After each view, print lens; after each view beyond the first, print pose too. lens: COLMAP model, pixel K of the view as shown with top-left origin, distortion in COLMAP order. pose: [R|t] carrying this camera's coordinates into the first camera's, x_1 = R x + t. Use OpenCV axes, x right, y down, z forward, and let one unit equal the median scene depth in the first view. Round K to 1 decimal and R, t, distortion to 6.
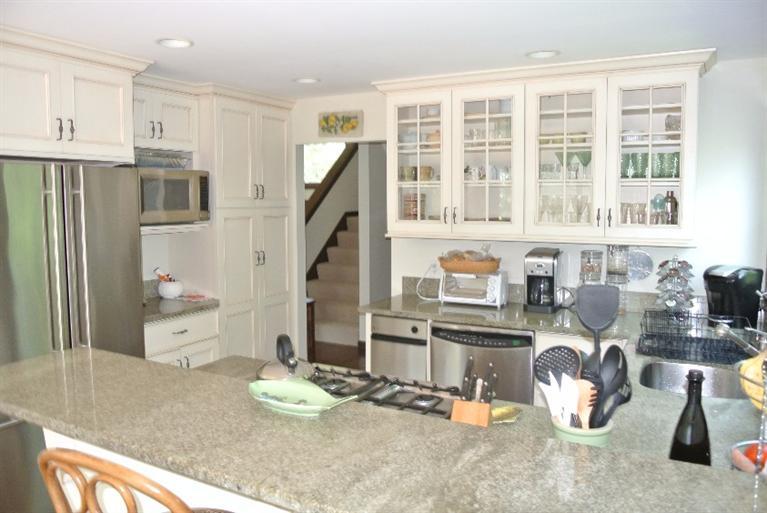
lens RADIAL K [[605.7, 0, 384.9], [0, 605.7, 254.3], [0, 0, 1]] dist [-0.036061, 0.007888]
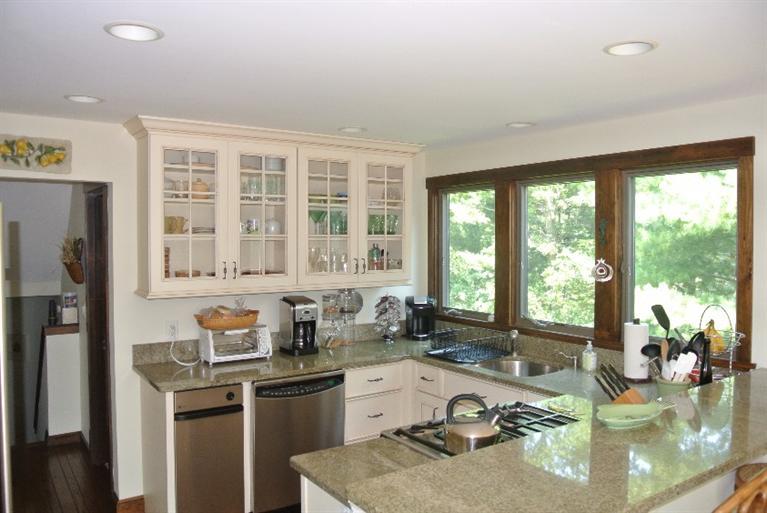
lens RADIAL K [[605.7, 0, 385.8], [0, 605.7, 255.8], [0, 0, 1]] dist [-0.036061, 0.007888]
pose [[0.469322, -0.011138, 0.882957, -0.623315], [0.090002, 0.995316, -0.035284, -0.030415], [-0.878429, 0.096028, 0.468126, 0.339093]]
